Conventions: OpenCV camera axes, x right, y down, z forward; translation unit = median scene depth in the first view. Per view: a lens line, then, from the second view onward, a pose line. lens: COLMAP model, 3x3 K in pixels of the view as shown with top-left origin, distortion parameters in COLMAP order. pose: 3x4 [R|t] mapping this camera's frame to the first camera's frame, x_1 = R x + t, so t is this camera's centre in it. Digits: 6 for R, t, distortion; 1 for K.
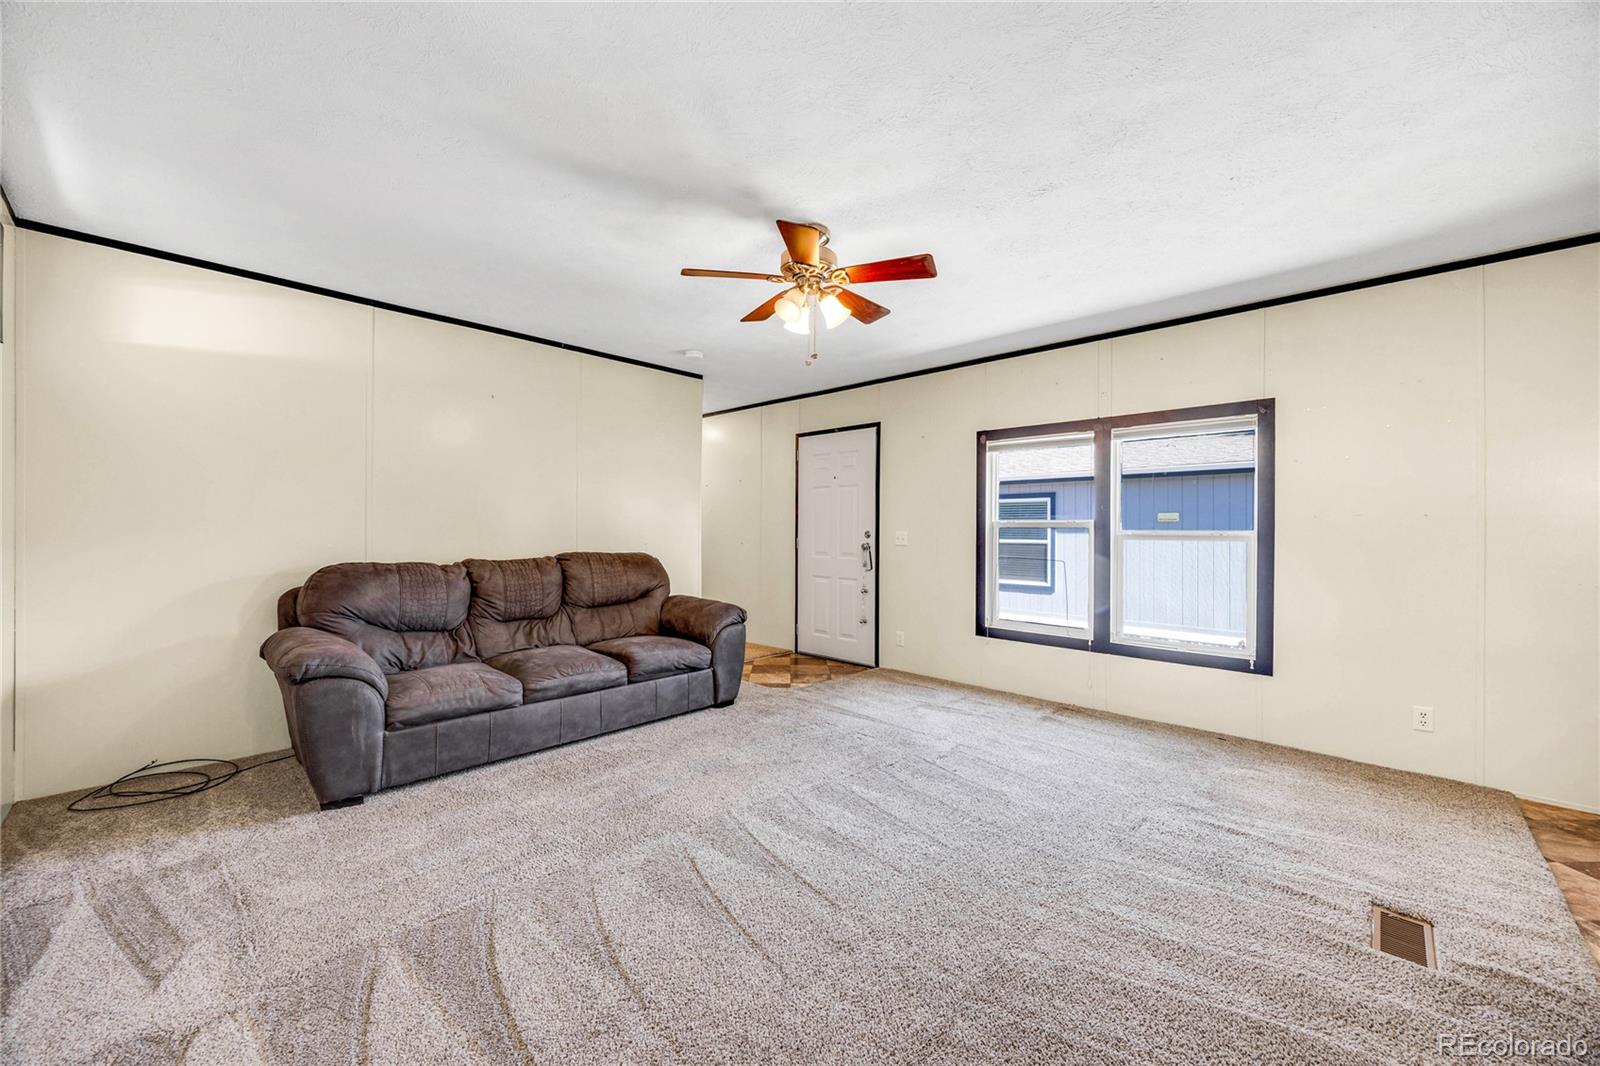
lens RADIAL K [[620.6, 0, 810.6], [0, 620.6, 532.0], [0, 0, 1]] dist [0.005908, 0.000406]
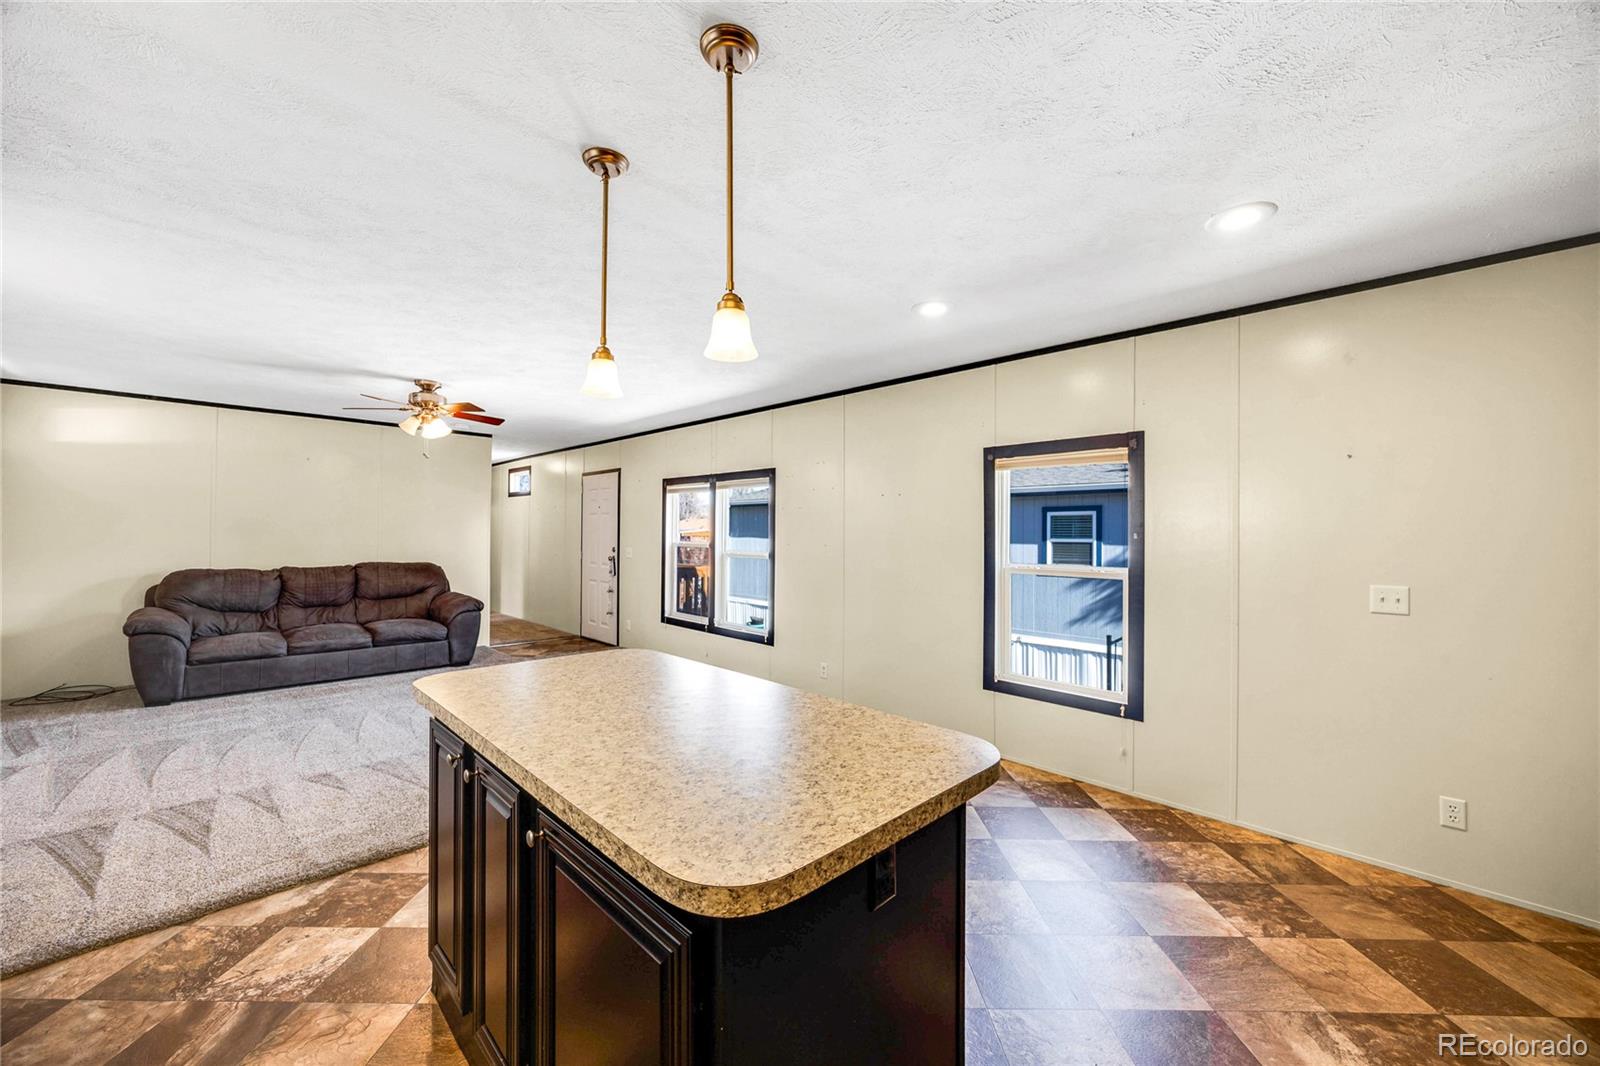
lens RADIAL K [[620.6, 0, 810.6], [0, 620.6, 532.0], [0, 0, 1]] dist [0.005908, 0.000406]
pose [[0.999468, 0.005254, -0.032200, 0.832762], [-0.005489, 0.999959, -0.007210, -0.039766], [0.032161, 0.007382, 0.999455, -0.521766]]
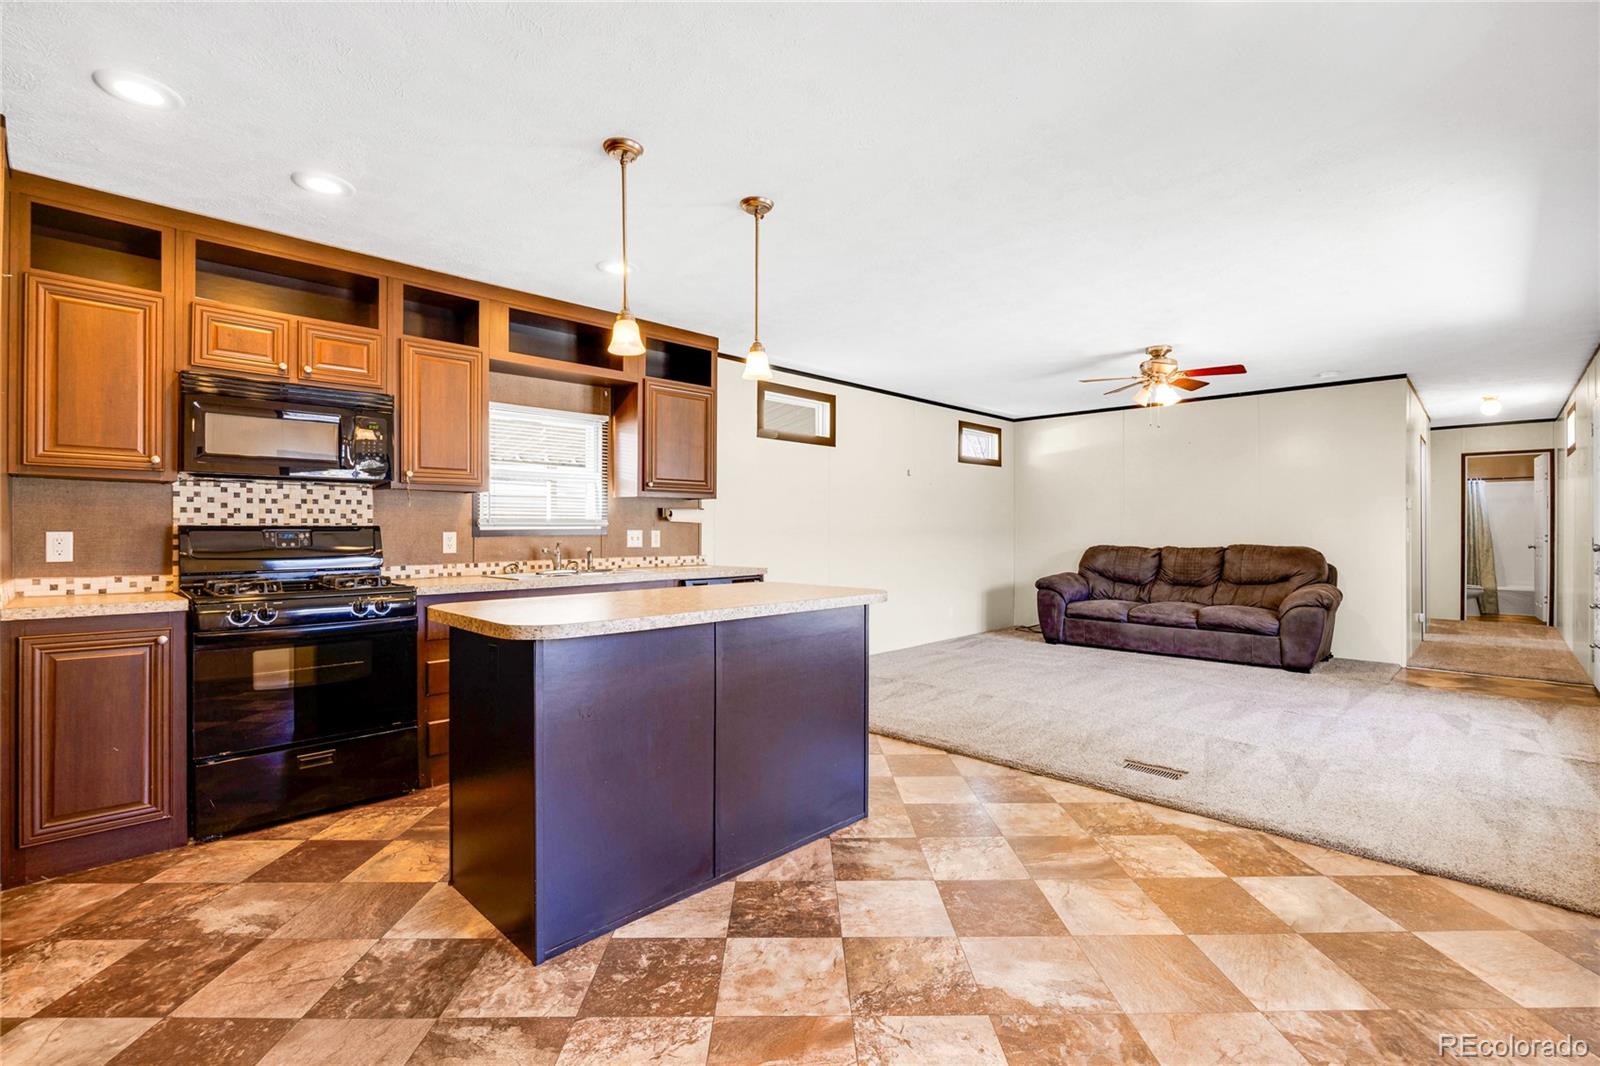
lens RADIAL K [[709.4, 0, 795.8], [0, 709.4, 527.7], [0, 0, 1]] dist [-0.005566, 0.000042]
pose [[-0.042865, 0.000924, -0.999080, 1.433737], [0.001735, 0.999998, 0.000850, -0.007937], [0.999079, -0.001697, -0.042866, 0.091489]]
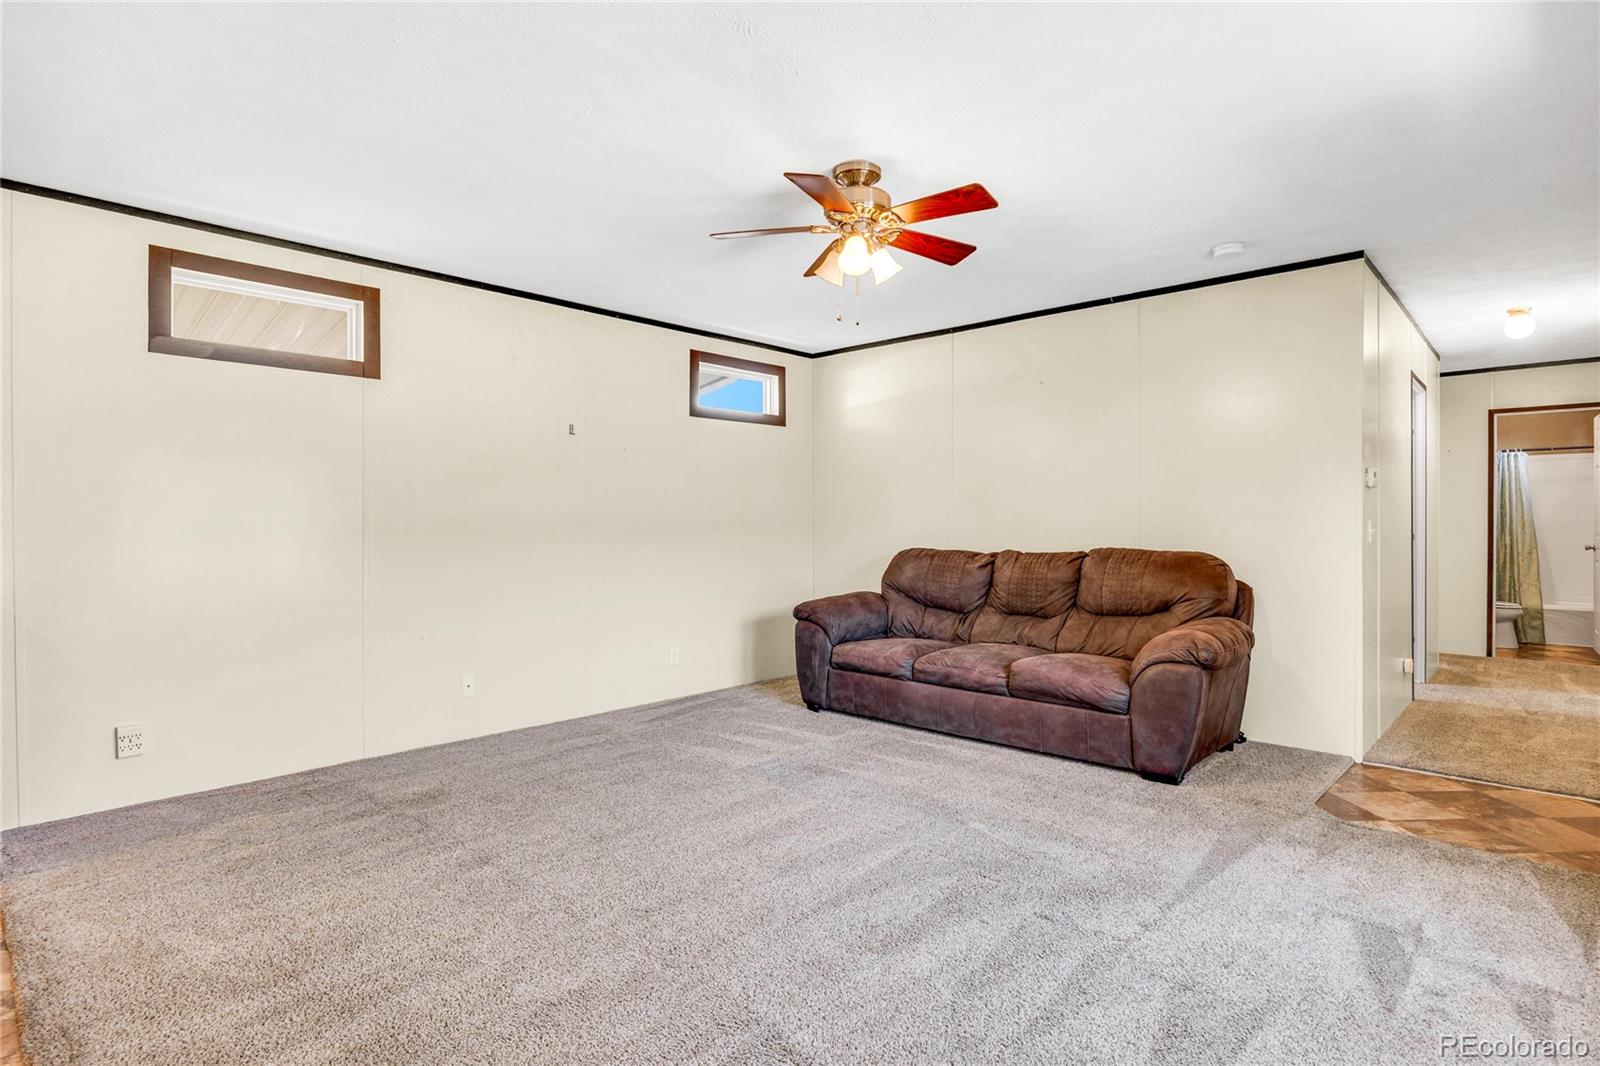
lens RADIAL K [[831.7, 0, 777.8], [0, 831.7, 532.6], [0, 0, 1]] dist [-0.005846, -0.001157]
pose [[-0.021053, 0.011788, -0.999709, 0.855607], [0.003525, 0.999925, 0.011716, -0.001418], [0.999772, -0.003277, -0.021093, 0.676628]]
